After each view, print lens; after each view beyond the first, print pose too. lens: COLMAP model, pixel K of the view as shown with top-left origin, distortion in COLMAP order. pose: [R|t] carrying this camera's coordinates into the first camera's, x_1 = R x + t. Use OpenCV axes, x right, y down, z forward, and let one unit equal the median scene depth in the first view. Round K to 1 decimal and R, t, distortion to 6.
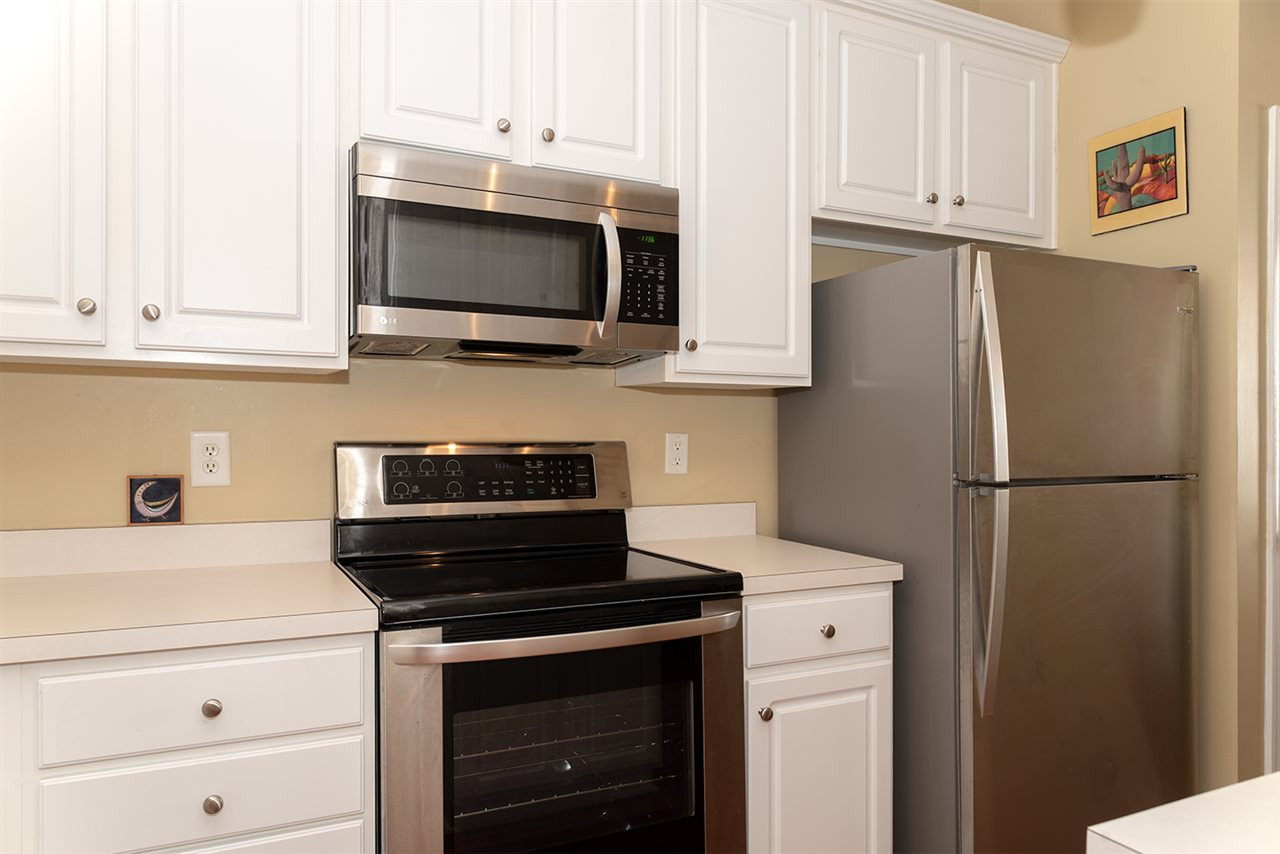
lens RADIAL K [[913.5, 0, 640.0], [0, 913.5, 427.0], [0, 0, 1]] dist [-0.004144, 0.001763]
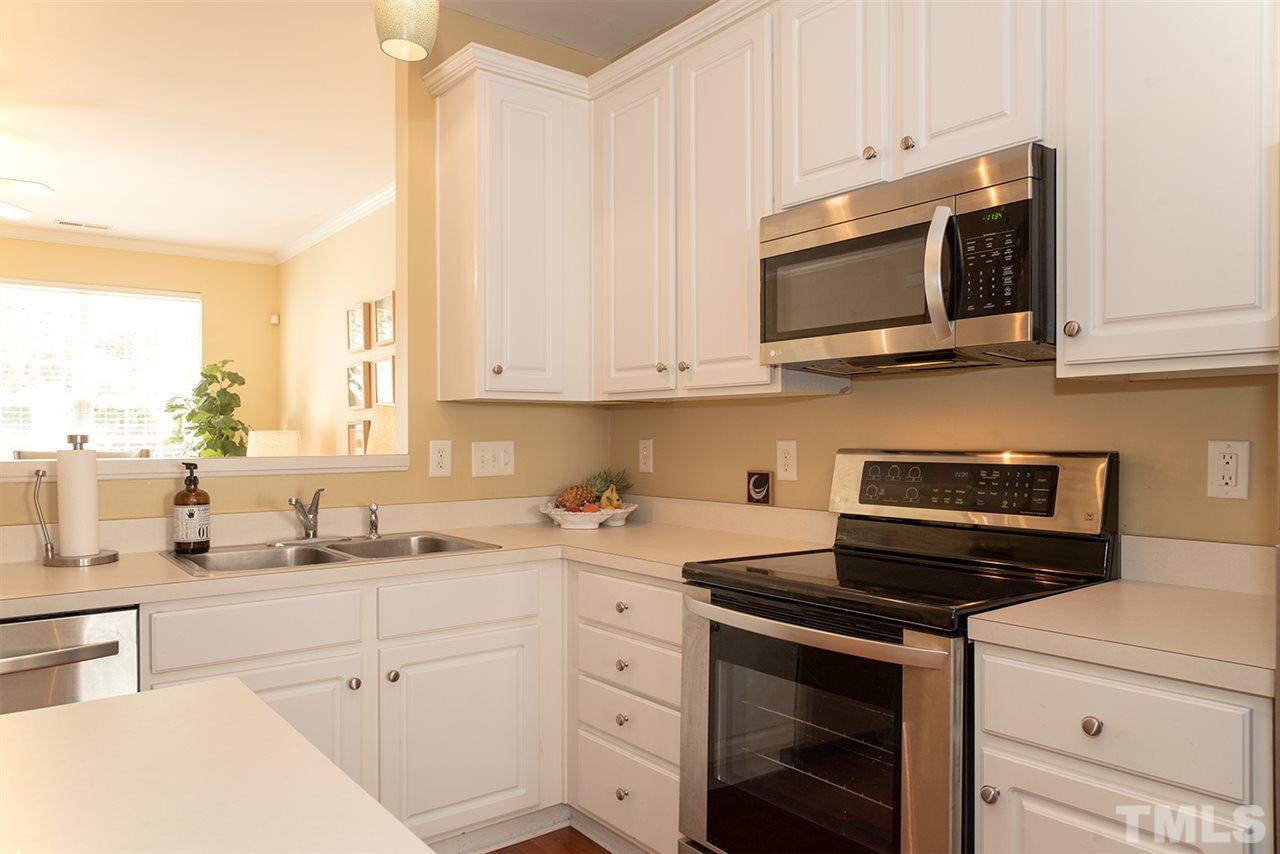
lens RADIAL K [[858.2, 0, 590.4], [0, 858.2, 437.4], [0, 0, 1]] dist [-0.019362, -0.000322]
pose [[0.153433, -0.007490, -0.988131, 0.745180], [0.006392, 0.999958, -0.006588, 0.006180], [0.988138, -0.005306, 0.153475, 0.494996]]
